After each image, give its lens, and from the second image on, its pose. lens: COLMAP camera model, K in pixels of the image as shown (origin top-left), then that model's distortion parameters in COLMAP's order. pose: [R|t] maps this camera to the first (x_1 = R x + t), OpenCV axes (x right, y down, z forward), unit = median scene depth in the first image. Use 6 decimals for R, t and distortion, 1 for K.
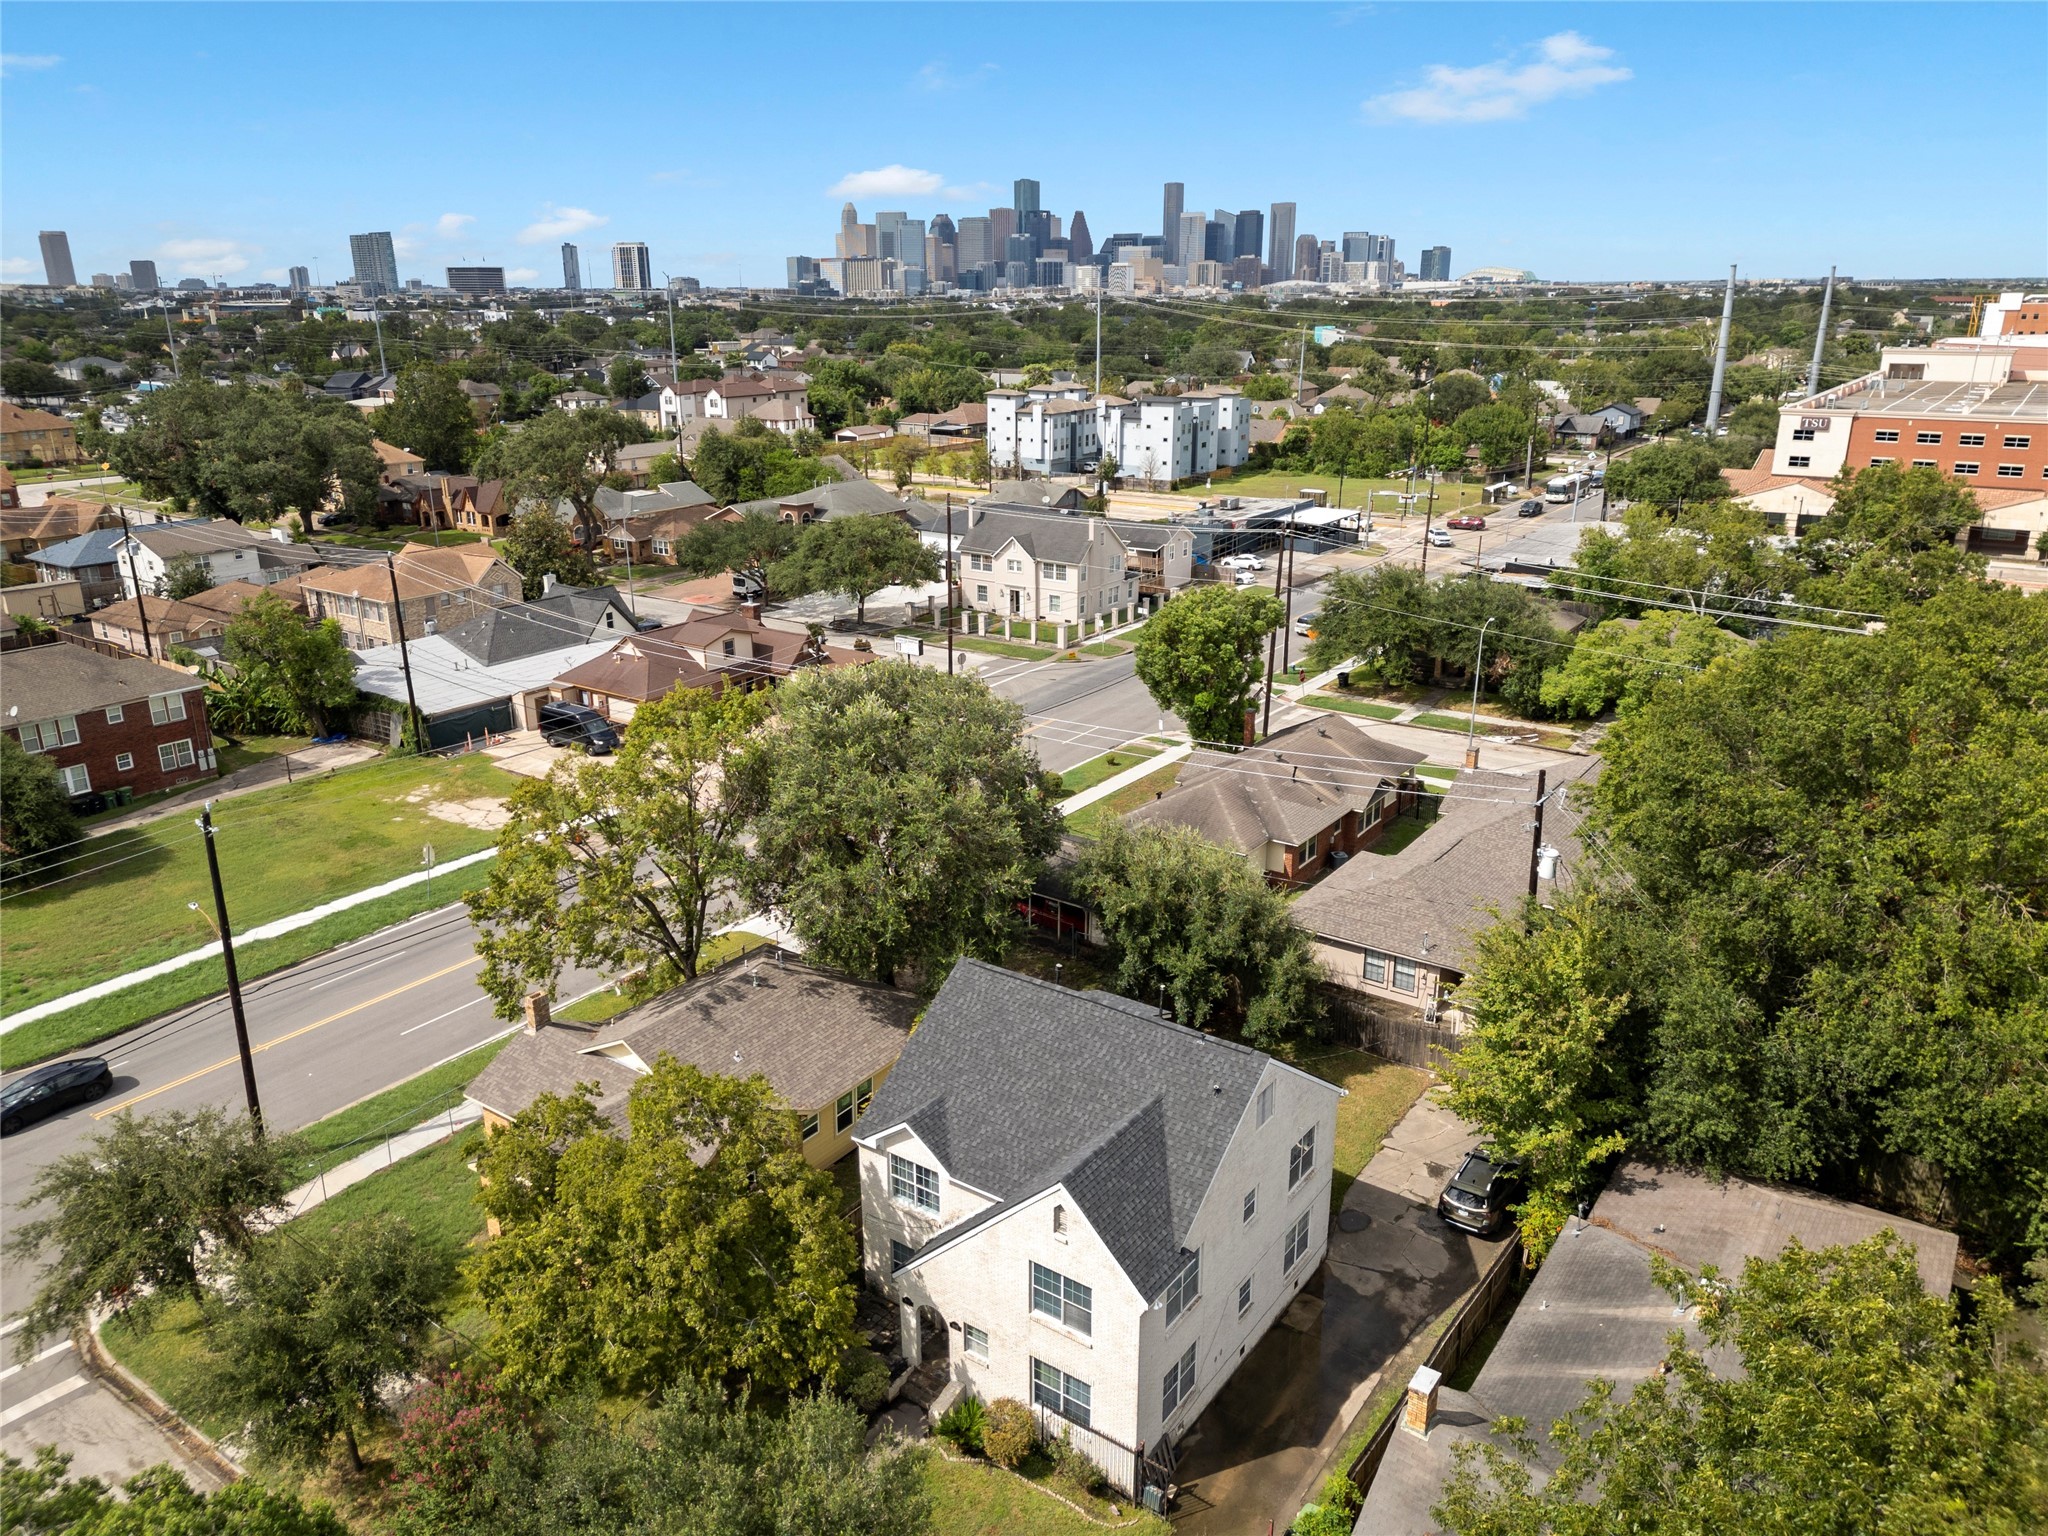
lens RADIAL K [[1435.8, 0, 1011.7], [0, 1435.8, 766.5], [0, 0, 1]] dist [0.073181, -0.076101]
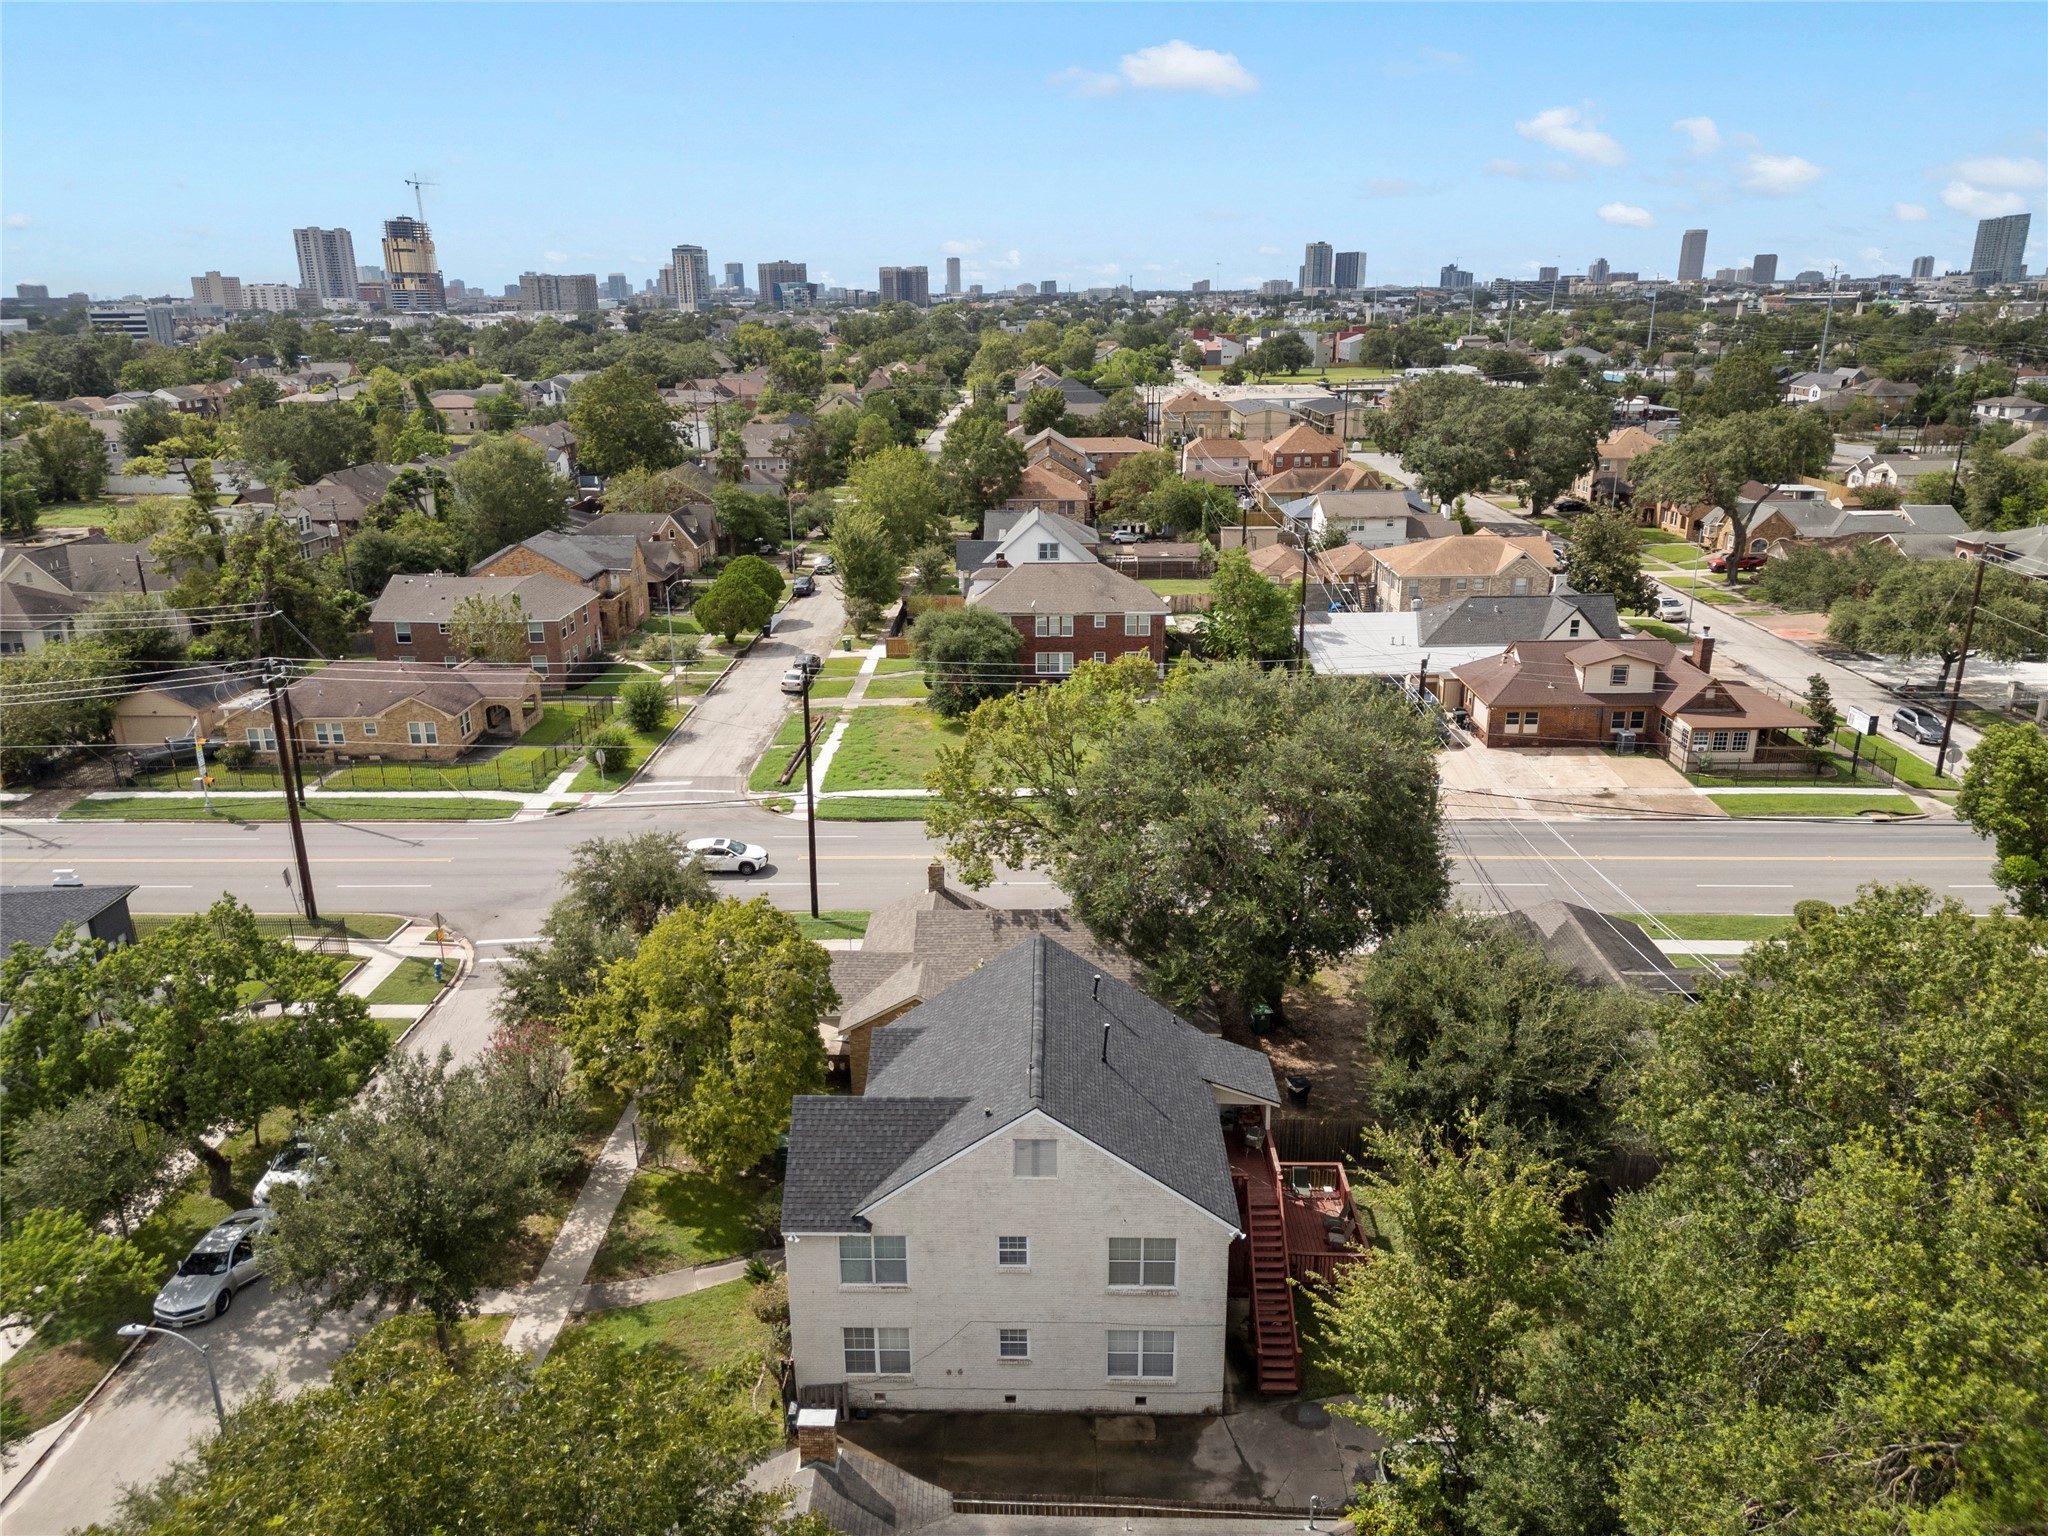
lens RADIAL K [[1435.8, 0, 1011.7], [0, 1435.8, 766.5], [0, 0, 1]] dist [0.073181, -0.076101]
pose [[0.561664, 0.254577, -0.787225, 0.552785], [-0.251086, 0.959059, 0.131003, -0.084600], [0.788346, 0.124081, 0.602590, 0.255181]]
